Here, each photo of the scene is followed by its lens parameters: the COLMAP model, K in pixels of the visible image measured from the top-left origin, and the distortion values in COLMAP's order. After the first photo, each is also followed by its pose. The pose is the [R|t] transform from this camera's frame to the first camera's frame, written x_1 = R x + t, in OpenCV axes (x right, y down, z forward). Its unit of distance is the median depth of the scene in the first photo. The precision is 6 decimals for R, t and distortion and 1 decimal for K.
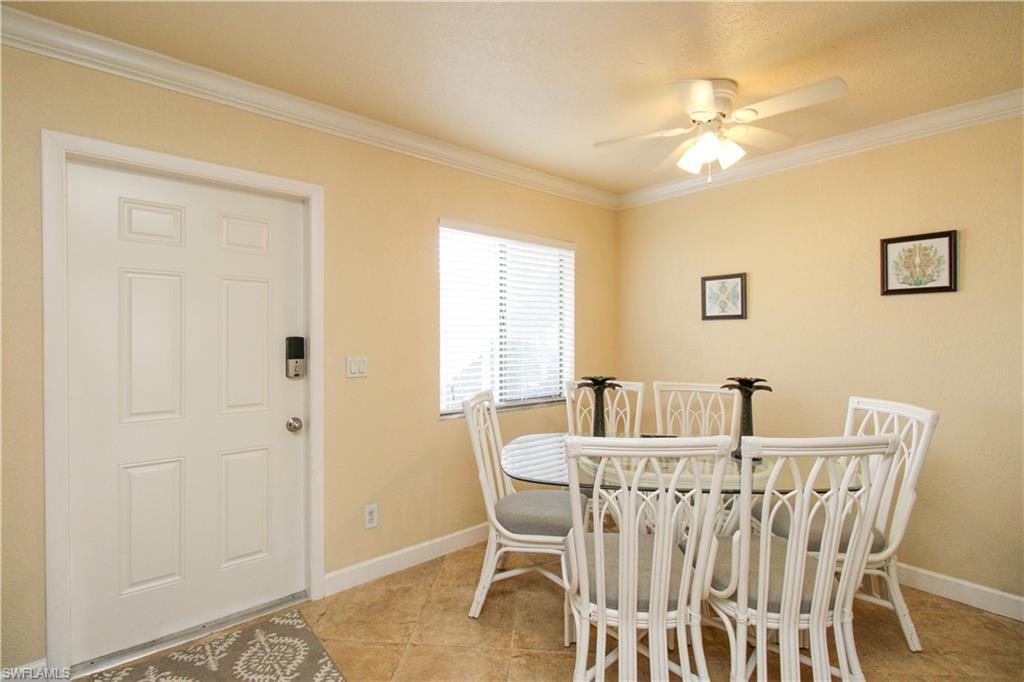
lens RADIAL K [[486.2, 0, 512.0], [0, 486.2, 341.0], [0, 0, 1]] dist [0.001611, 0.000134]
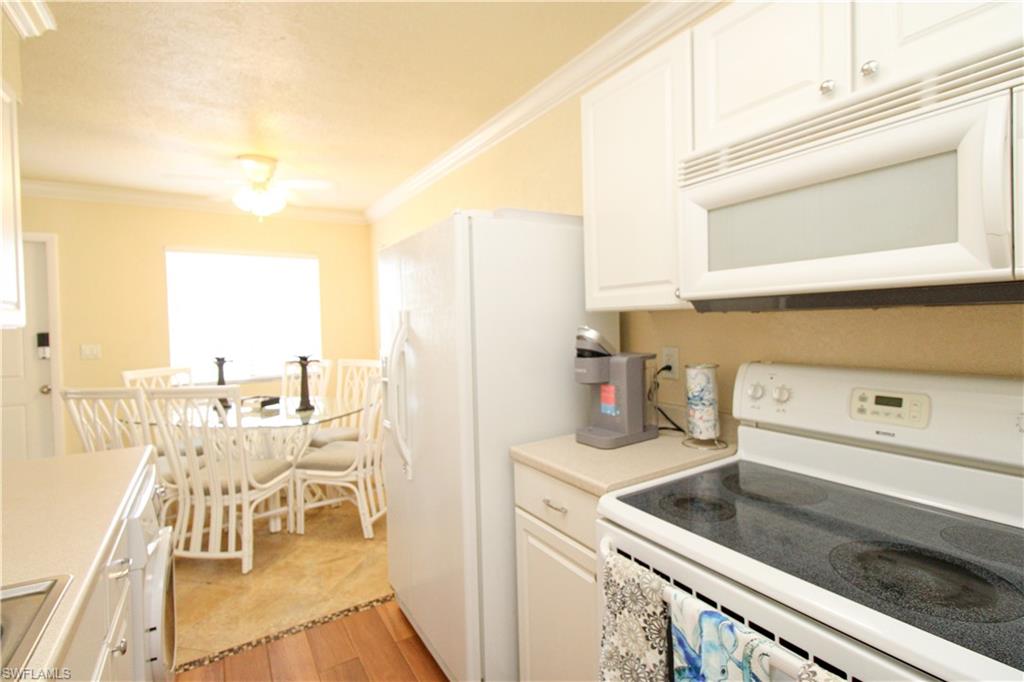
lens RADIAL K [[486.3, 0, 536.6], [0, 486.3, 337.7], [0, 0, 1]] dist [0.003046, -0.000234]
pose [[0.992519, -0.018476, -0.120683, 1.374011], [0.021759, 0.999426, 0.025946, 0.001075], [0.120134, -0.028378, 0.992352, -0.363795]]
